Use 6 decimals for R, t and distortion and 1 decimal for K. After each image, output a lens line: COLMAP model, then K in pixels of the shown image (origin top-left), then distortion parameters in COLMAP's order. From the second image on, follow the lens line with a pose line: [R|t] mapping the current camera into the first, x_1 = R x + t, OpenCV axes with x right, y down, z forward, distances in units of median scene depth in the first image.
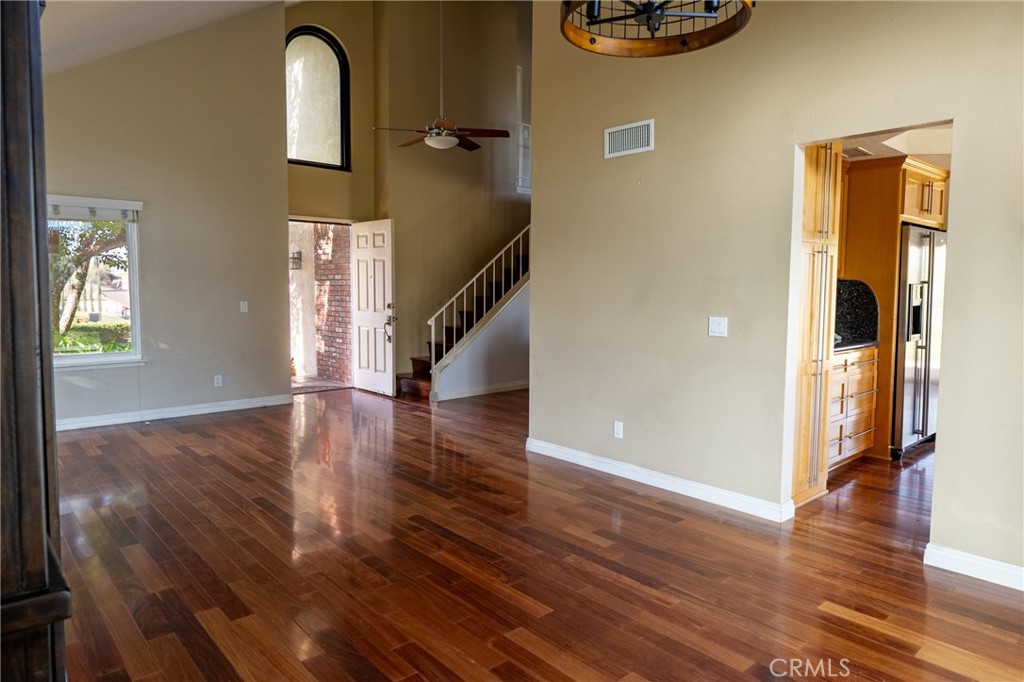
lens RADIAL K [[632.0, 0, 512.0], [0, 632.0, 341.0], [0, 0, 1]] dist [-0.003034, -0.003045]
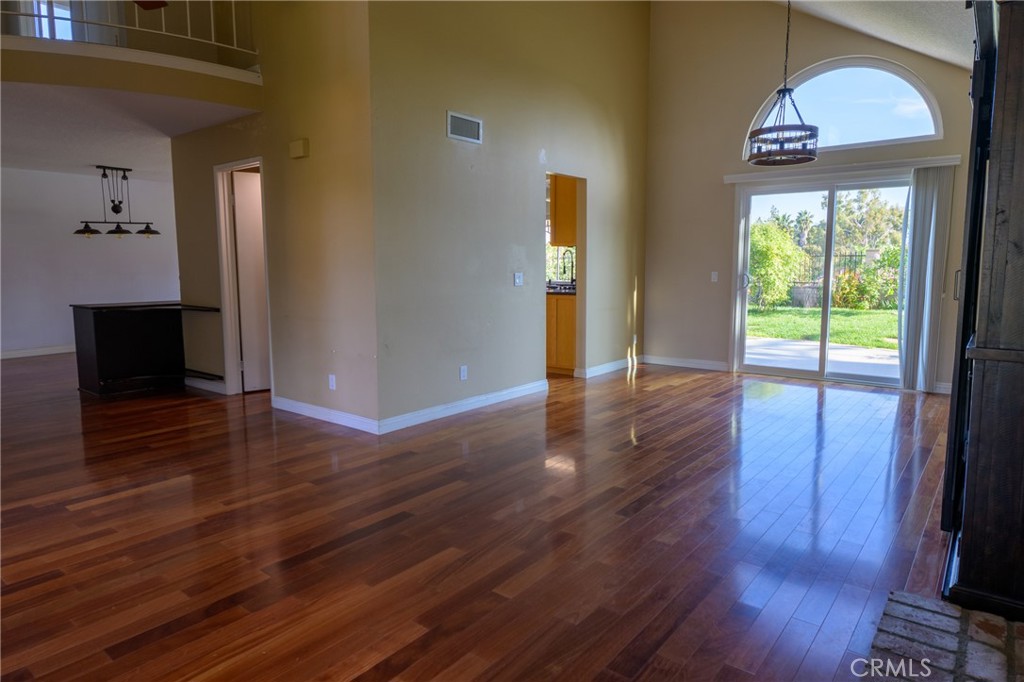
lens RADIAL K [[622.9, 0, 506.1], [0, 622.9, 338.6], [0, 0, 1]] dist [0.003925, 0.001922]
pose [[-0.158432, -0.128359, 0.978991, -0.997952], [0.089936, 0.985516, 0.143769, -0.085991], [-0.983265, 0.110824, -0.144593, 1.098377]]
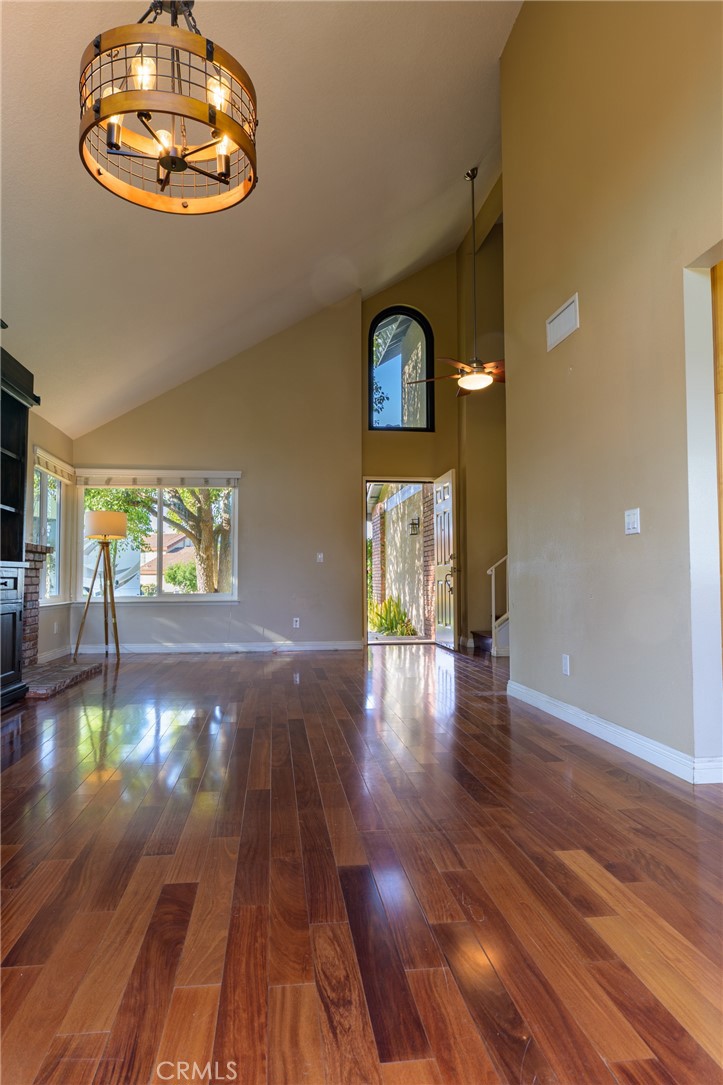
lens RADIAL K [[660.0, 0, 361.5], [0, 660.0, 542.5], [0, 0, 1]] dist [0.003925, 0.001922]
pose [[0.822631, -0.042166, -0.567010, 0.446793], [-0.043726, 0.989601, -0.137031, 0.114228], [0.566892, 0.137519, 0.812233, 0.134746]]
